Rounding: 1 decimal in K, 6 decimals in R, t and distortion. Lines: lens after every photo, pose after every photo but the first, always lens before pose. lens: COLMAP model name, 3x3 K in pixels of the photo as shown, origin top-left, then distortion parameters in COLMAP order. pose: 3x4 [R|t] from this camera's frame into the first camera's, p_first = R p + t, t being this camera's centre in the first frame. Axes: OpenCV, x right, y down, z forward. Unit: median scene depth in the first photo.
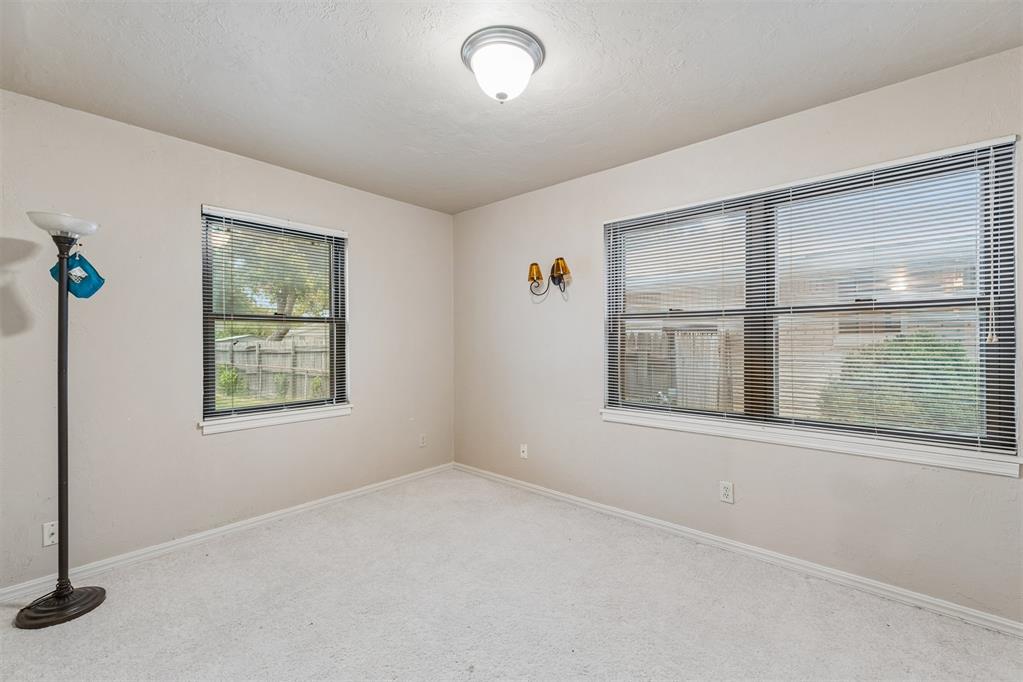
lens RADIAL K [[431.7, 0, 513.8], [0, 431.7, 341.1], [0, 0, 1]] dist [-0.003539, -0.000205]
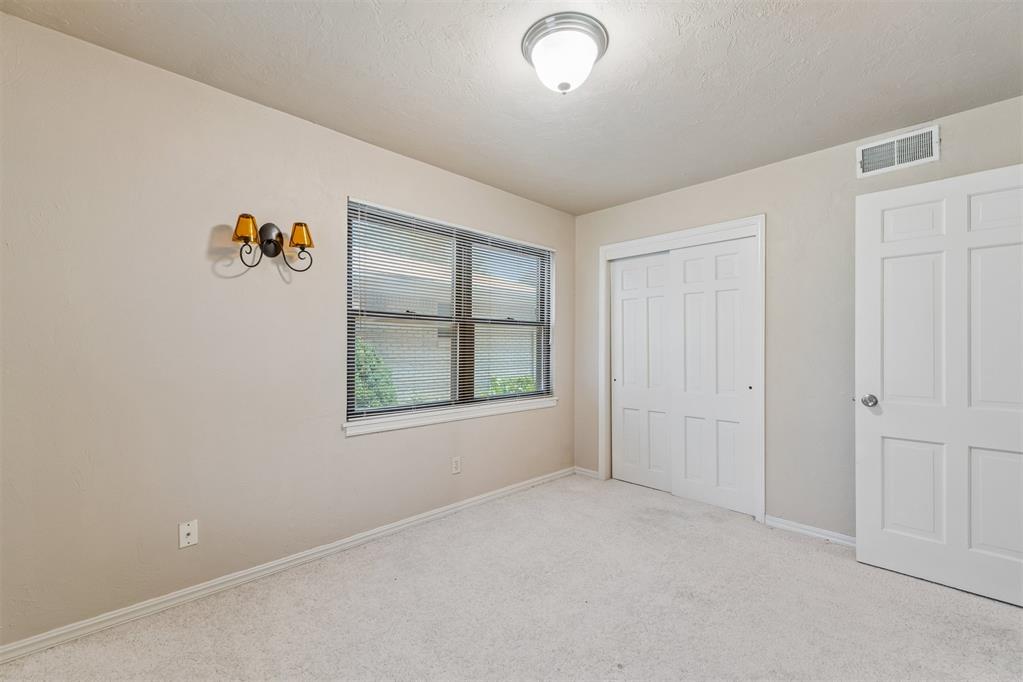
lens RADIAL K [[431.7, 0, 518.0], [0, 431.7, 345.2], [0, 0, 1]] dist [-0.003539, -0.000205]
pose [[0.058012, 0.000703, 0.998316, -0.664021], [-0.006641, 0.999978, -0.000318, 0.006519], [-0.998294, -0.006611, 0.058016, 0.690832]]
